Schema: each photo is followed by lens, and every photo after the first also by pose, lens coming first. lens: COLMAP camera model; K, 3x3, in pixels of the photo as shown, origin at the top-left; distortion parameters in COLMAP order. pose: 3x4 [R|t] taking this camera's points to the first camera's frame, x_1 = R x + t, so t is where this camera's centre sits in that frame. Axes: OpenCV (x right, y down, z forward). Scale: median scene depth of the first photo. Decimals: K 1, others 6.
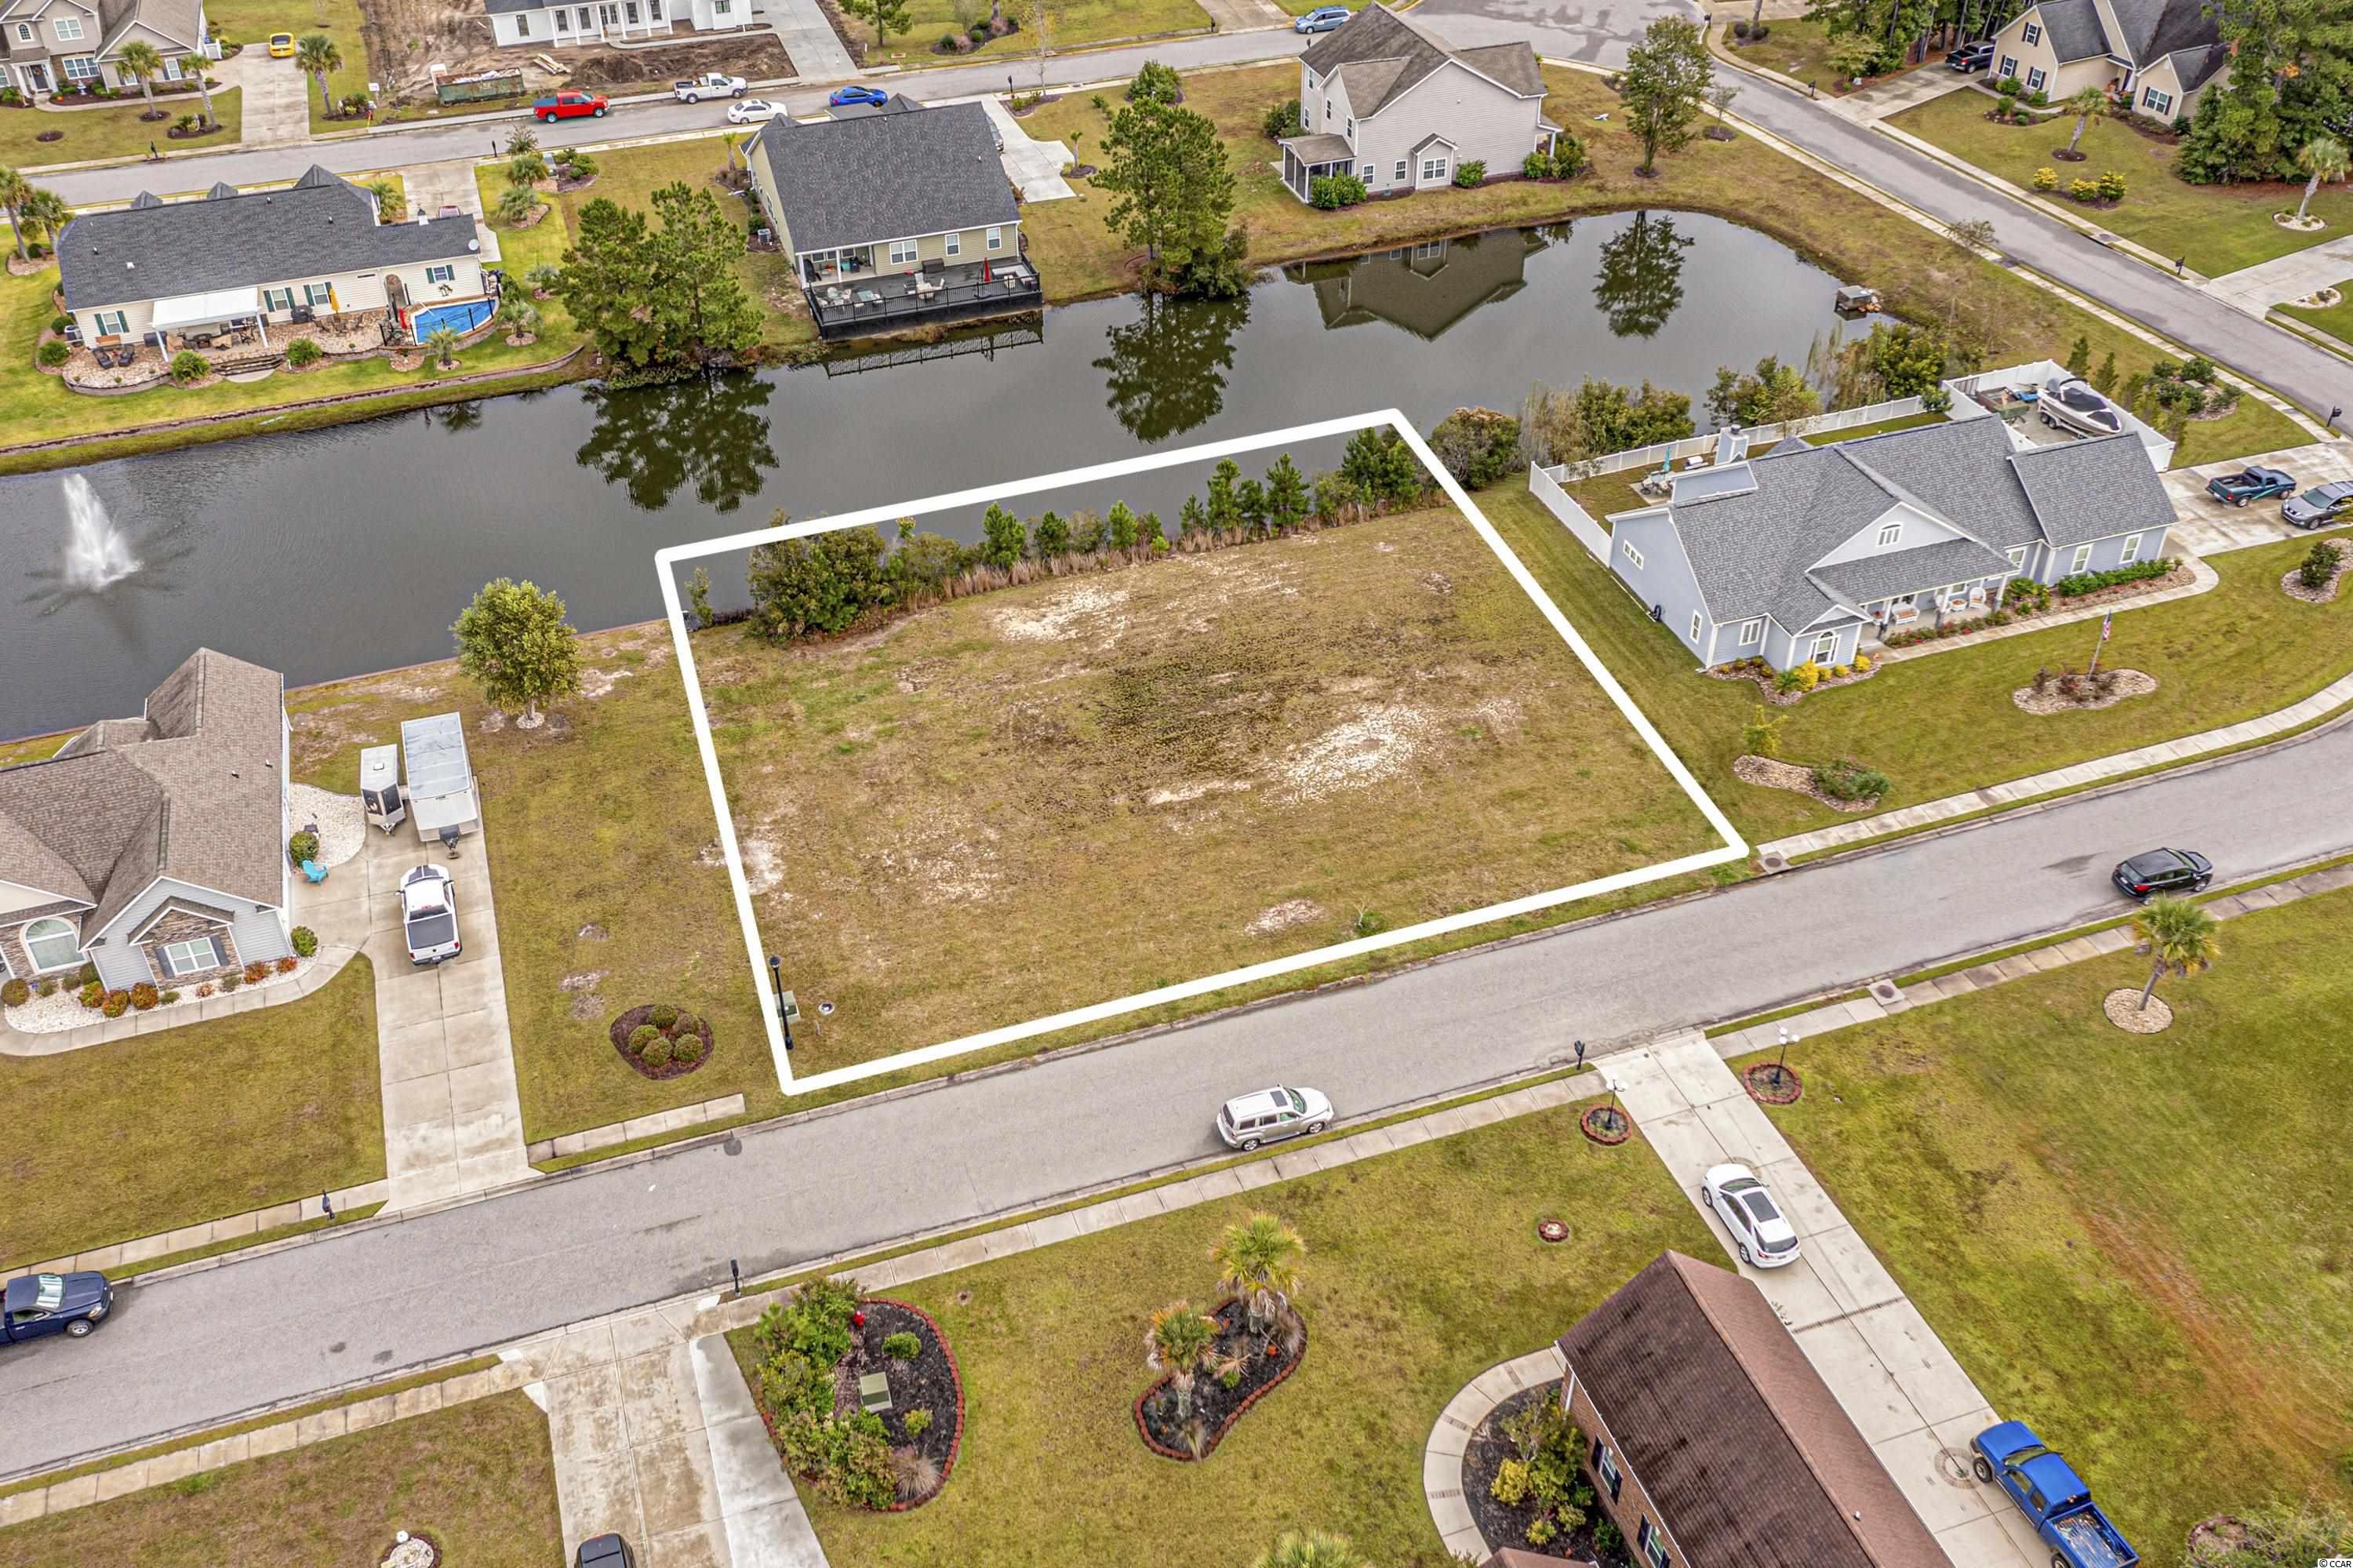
lens RADIAL K [[2042.1, 0, 1176.5], [0, 2042.1, 784.0], [0, 0, 1]] dist [-0.032989, 0.065683]
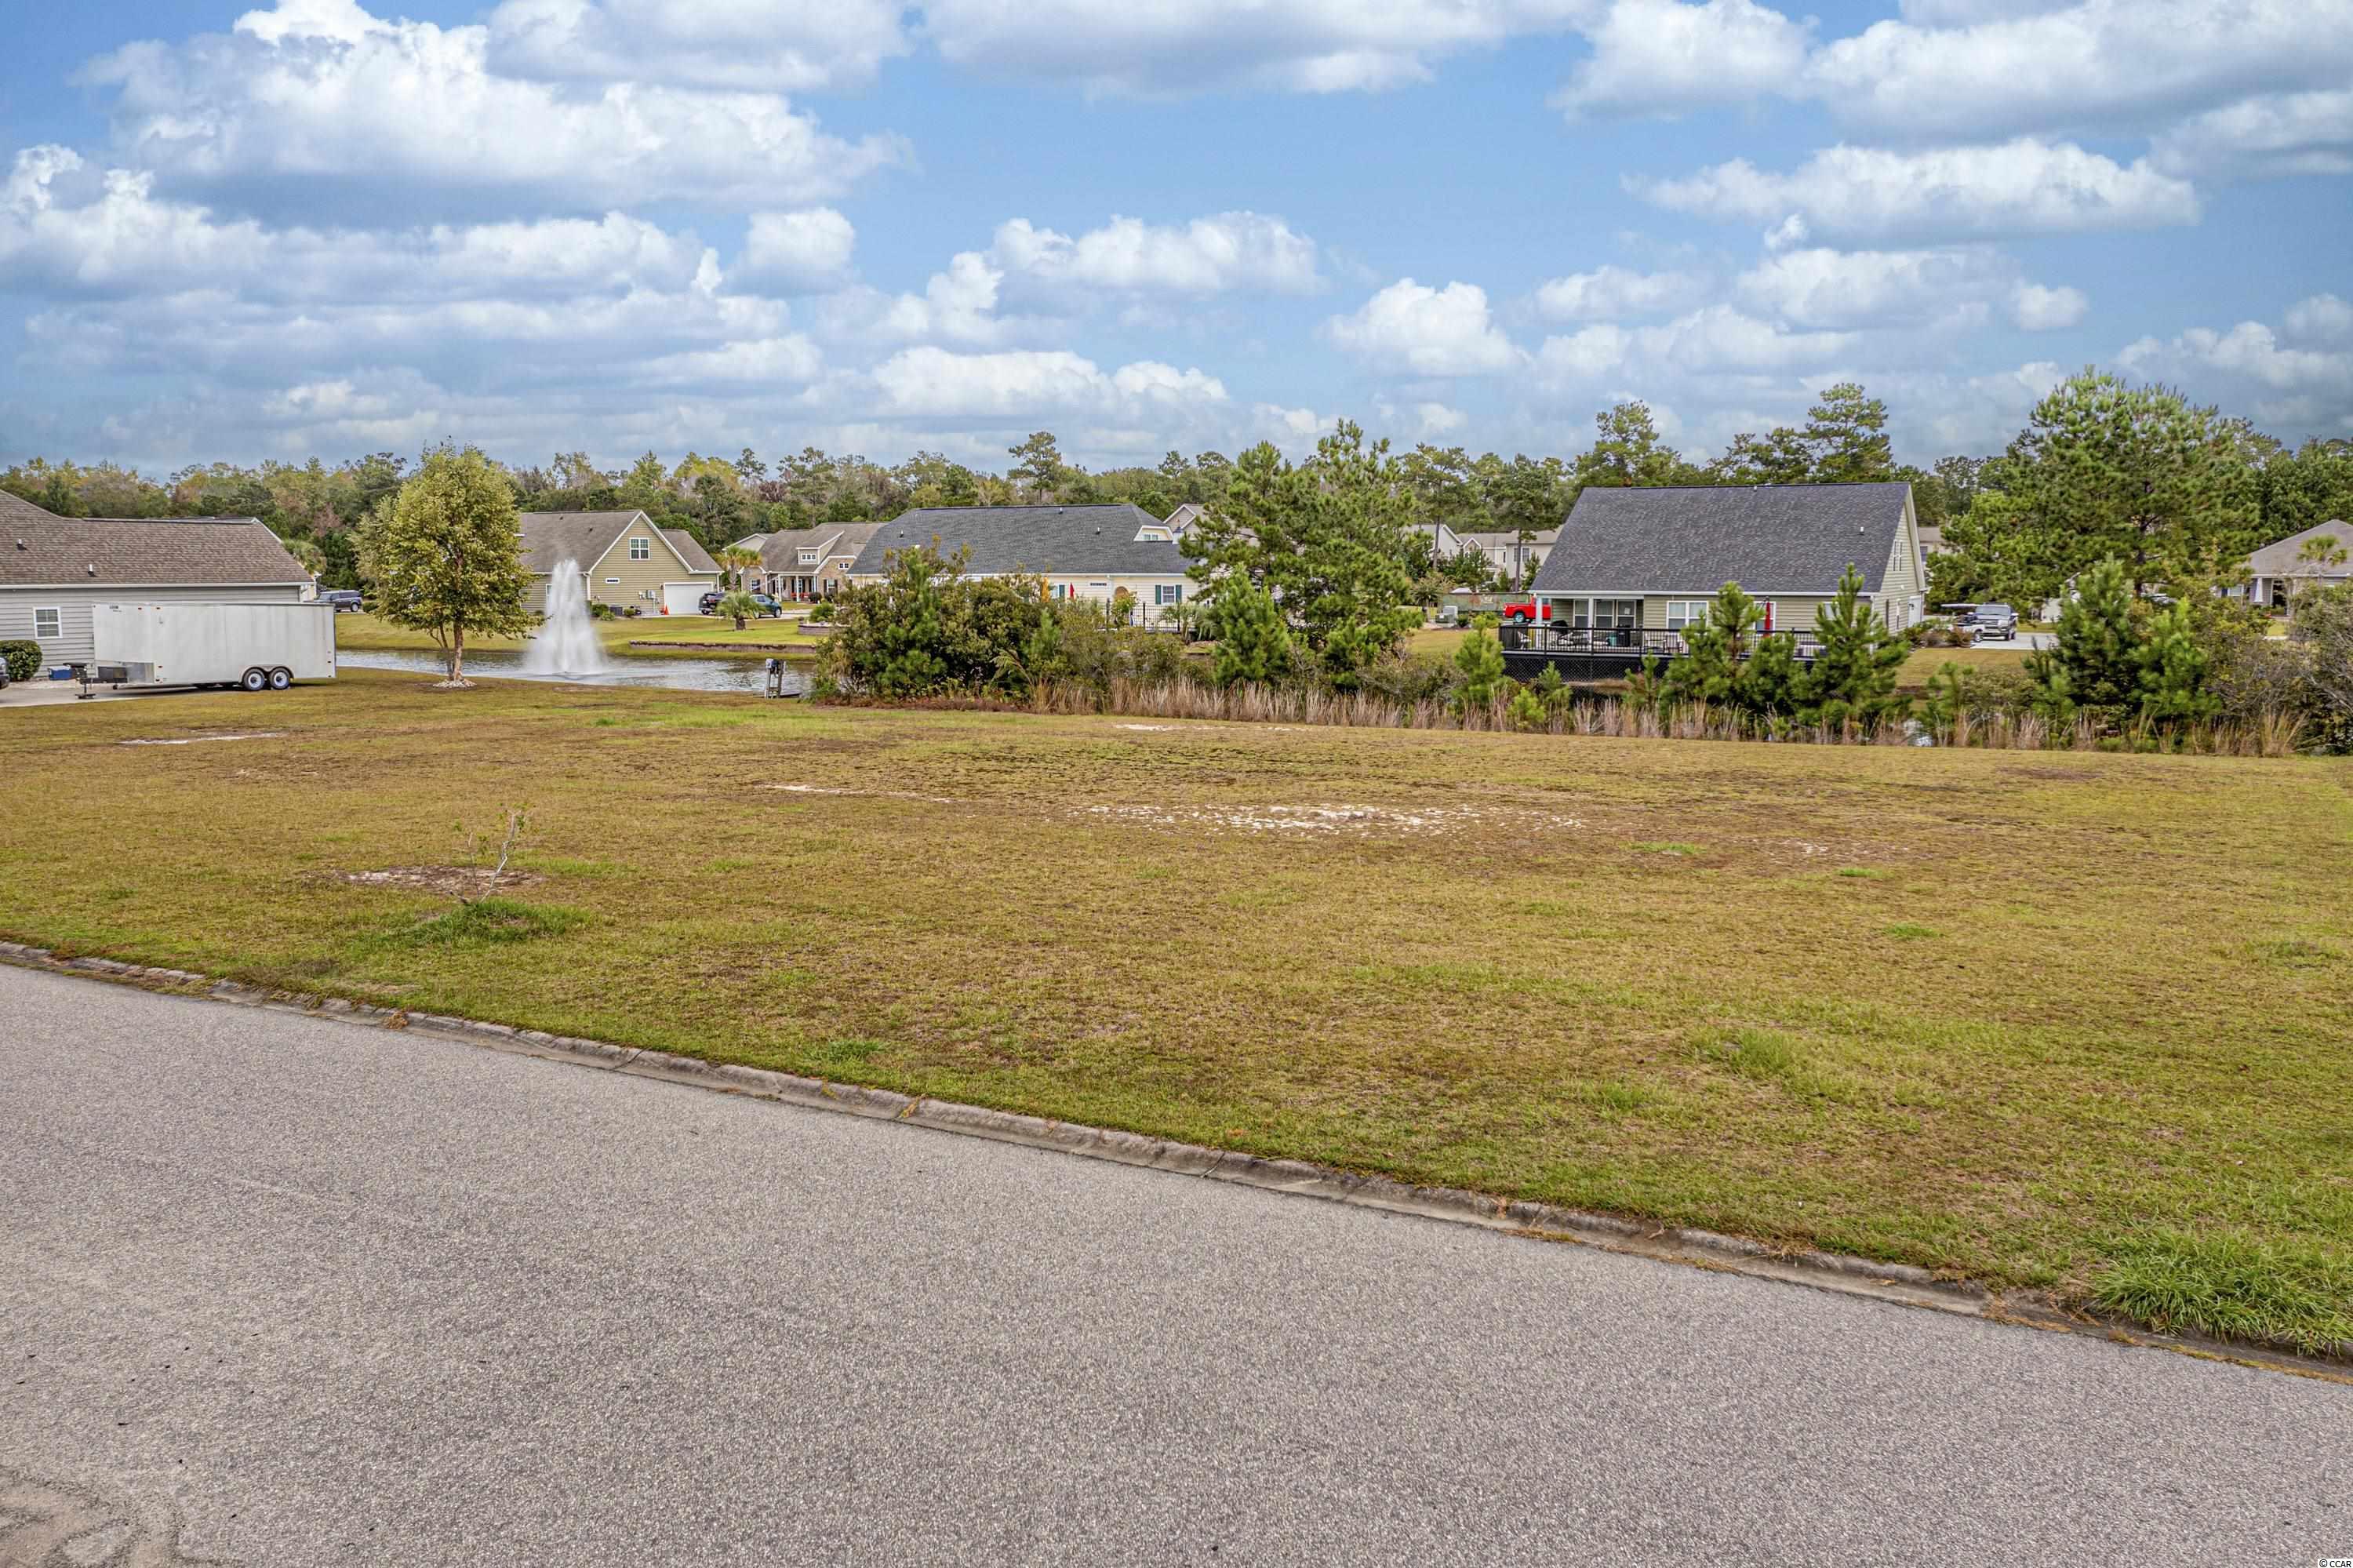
lens RADIAL K [[1834.0, 0, 1176.5], [0, 1834.0, 784.0], [0, 0, 1]] dist [-0.018672, 0.050553]
pose [[0.678091, 0.095857, -0.728700, 0.262237], [-0.461116, 0.827541, -0.320232, 0.073921], [0.572333, 0.553161, 0.605349, 0.747457]]
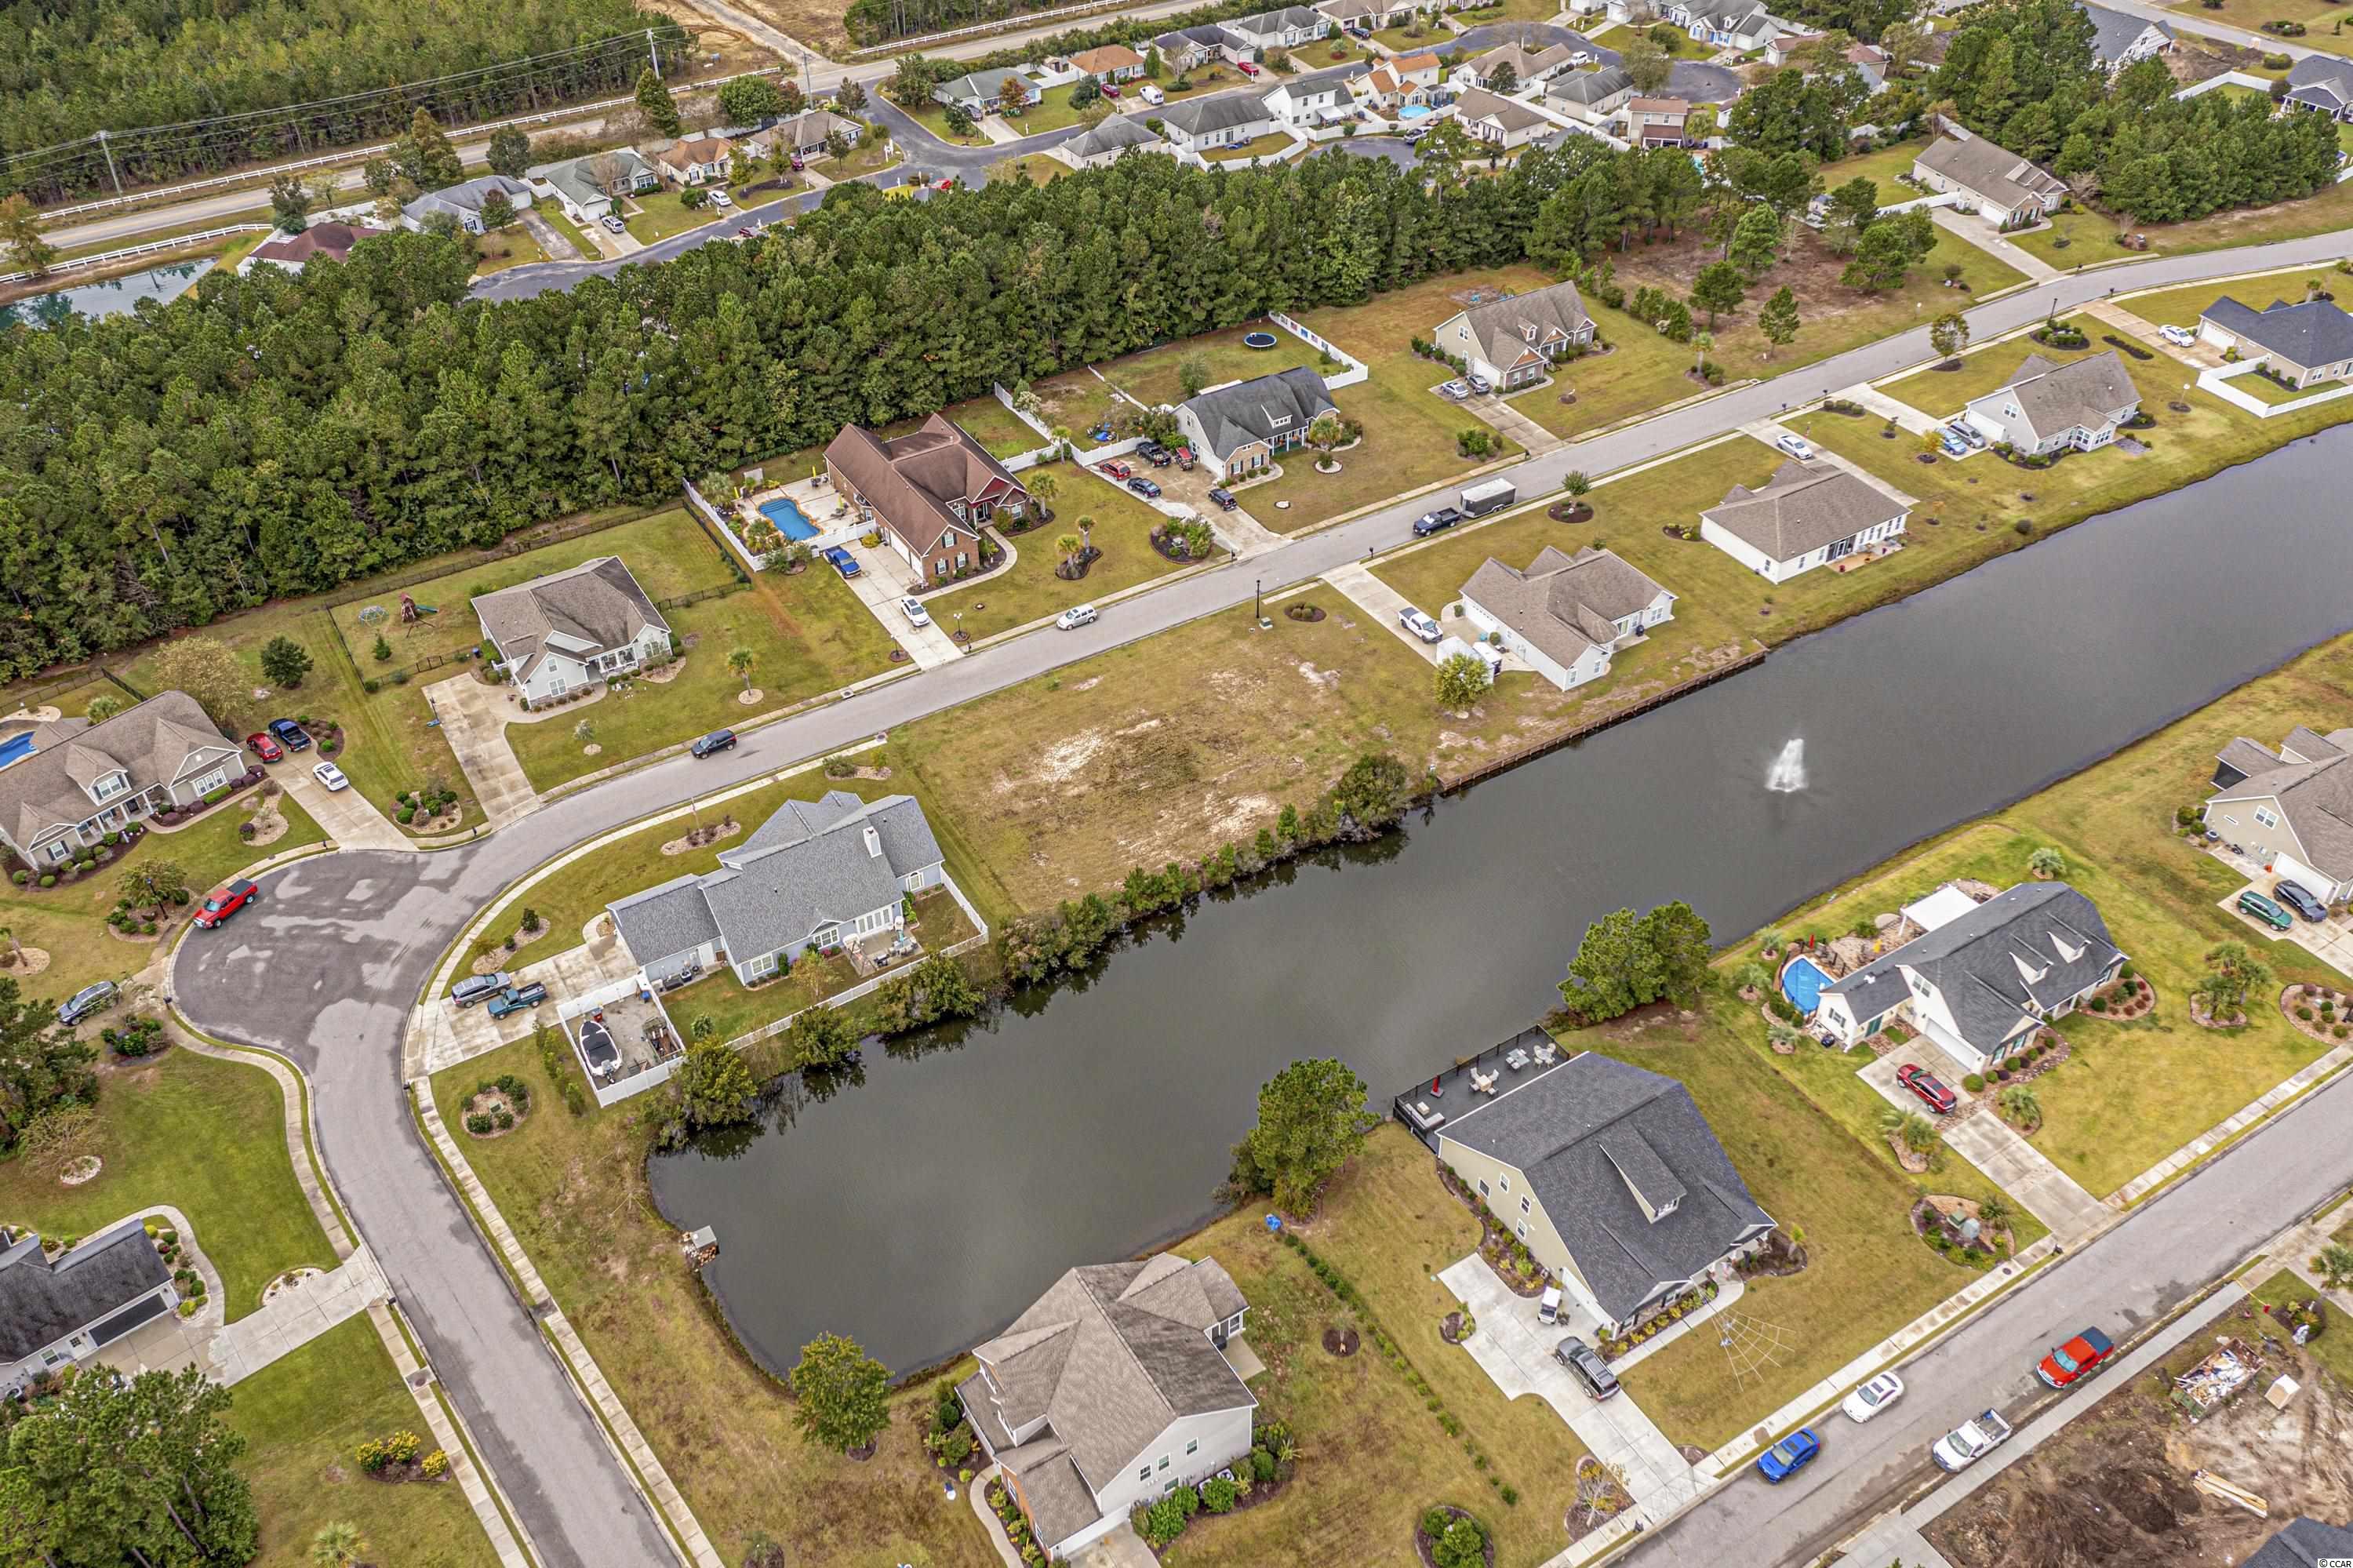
lens RADIAL K [[1900.5, 0, 1200.3], [0, 1900.5, 813.5], [0, 0, 1]] dist [-0.037259, 0.104193]
pose [[-0.975243, 0.154000, -0.158696, 0.254688], [-0.123543, 0.215768, 0.968598, -1.757226], [0.183406, 0.964224, -0.191401, 1.339438]]
